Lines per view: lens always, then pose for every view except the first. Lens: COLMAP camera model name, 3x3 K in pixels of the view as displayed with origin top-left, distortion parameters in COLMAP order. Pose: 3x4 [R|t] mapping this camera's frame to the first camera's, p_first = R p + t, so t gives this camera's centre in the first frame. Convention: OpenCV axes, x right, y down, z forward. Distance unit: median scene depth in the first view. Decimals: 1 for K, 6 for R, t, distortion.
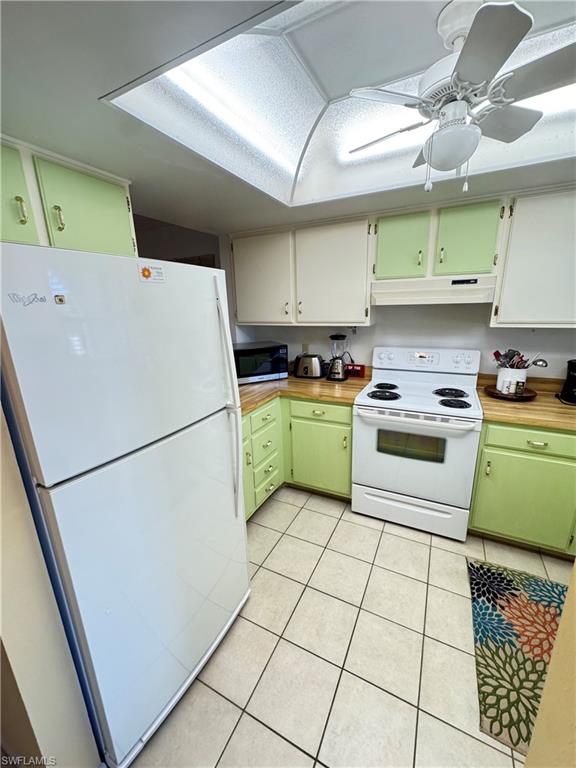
lens RADIAL K [[306.9, 0, 288.5], [0, 306.9, 384.5], [0, 0, 1]] dist [-0.001904, 0.000711]
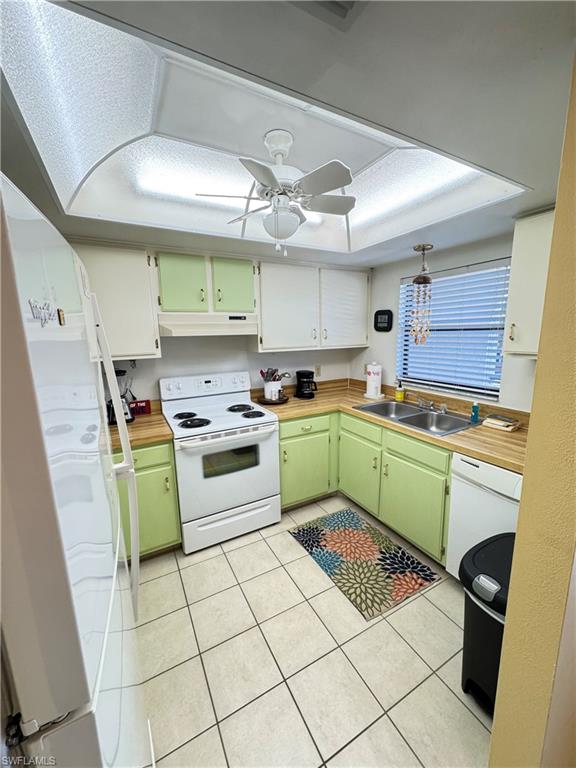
lens RADIAL K [[306.9, 0, 289.6], [0, 306.9, 384.5], [0, 0, 1]] dist [-0.001904, 0.000711]
pose [[0.561215, -0.126343, 0.817971, -0.356409], [0.212275, 0.977196, 0.005293, -0.030644], [-0.799986, 0.170664, 0.575236, 0.152070]]
